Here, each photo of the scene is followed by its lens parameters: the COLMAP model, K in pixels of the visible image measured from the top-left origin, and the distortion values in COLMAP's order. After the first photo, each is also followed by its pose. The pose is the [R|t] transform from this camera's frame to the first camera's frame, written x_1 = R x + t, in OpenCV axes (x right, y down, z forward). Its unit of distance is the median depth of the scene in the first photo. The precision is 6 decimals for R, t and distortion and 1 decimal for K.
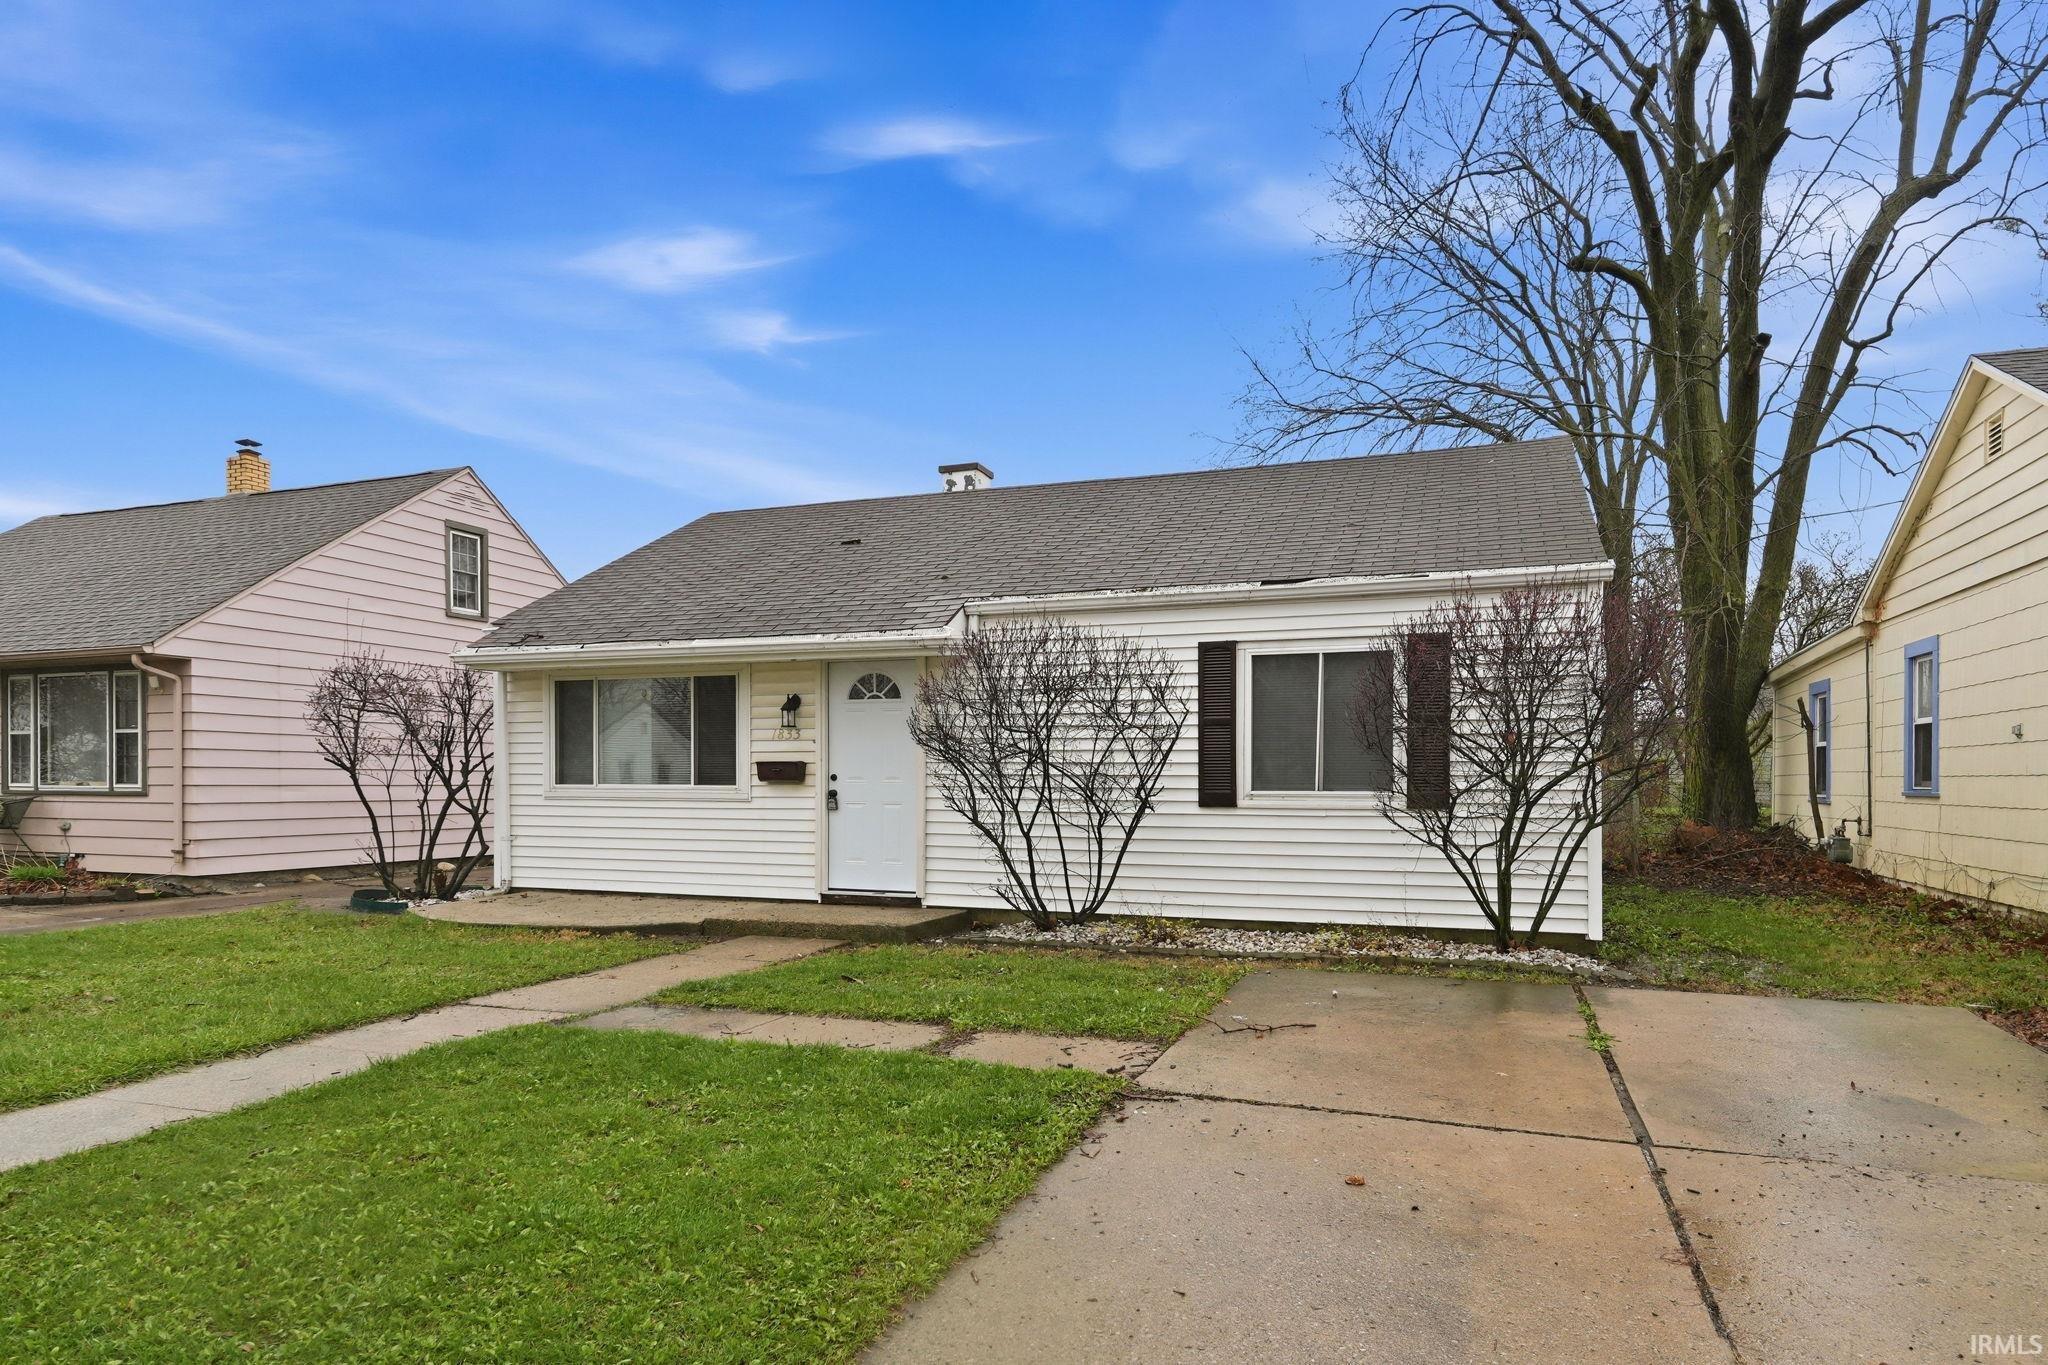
lens RADIAL K [[872.0, 0, 1021.2], [0, 872.0, 665.0], [0, 0, 1]] dist [-0.001561, 0.000490]
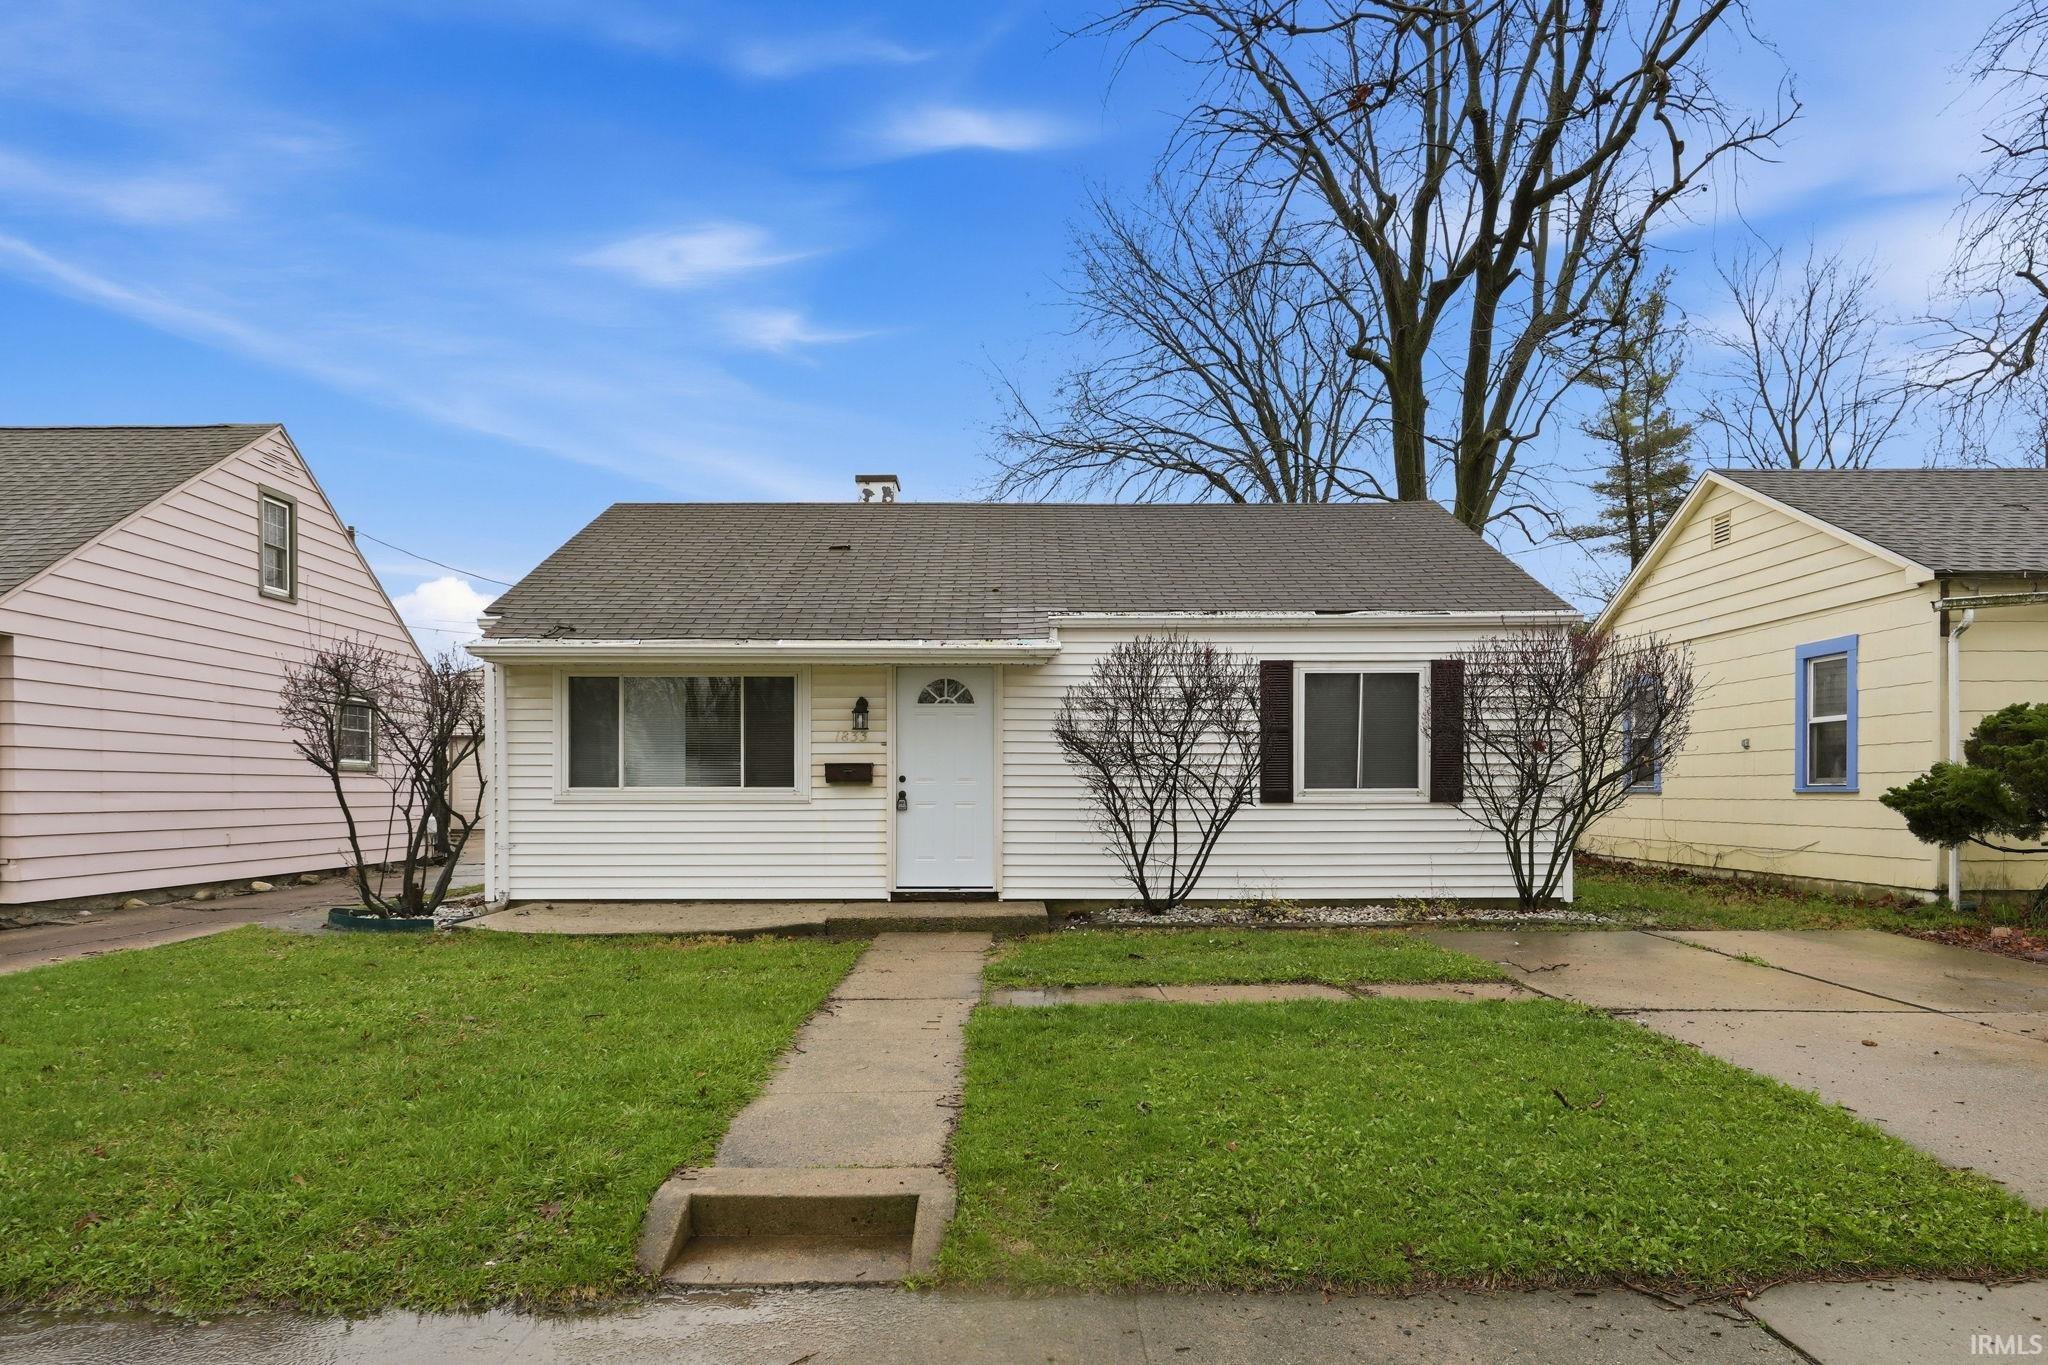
lens RADIAL K [[844.2, 0, 1022.0], [0, 844.2, 673.3], [0, 0, 1]] dist [-0.002409, 0.000003]
pose [[0.965304, 0.030589, 0.259330, -0.337414], [-0.030171, 0.999529, -0.005594, 0.005539], [-0.259379, -0.002424, 0.965773, 0.001485]]
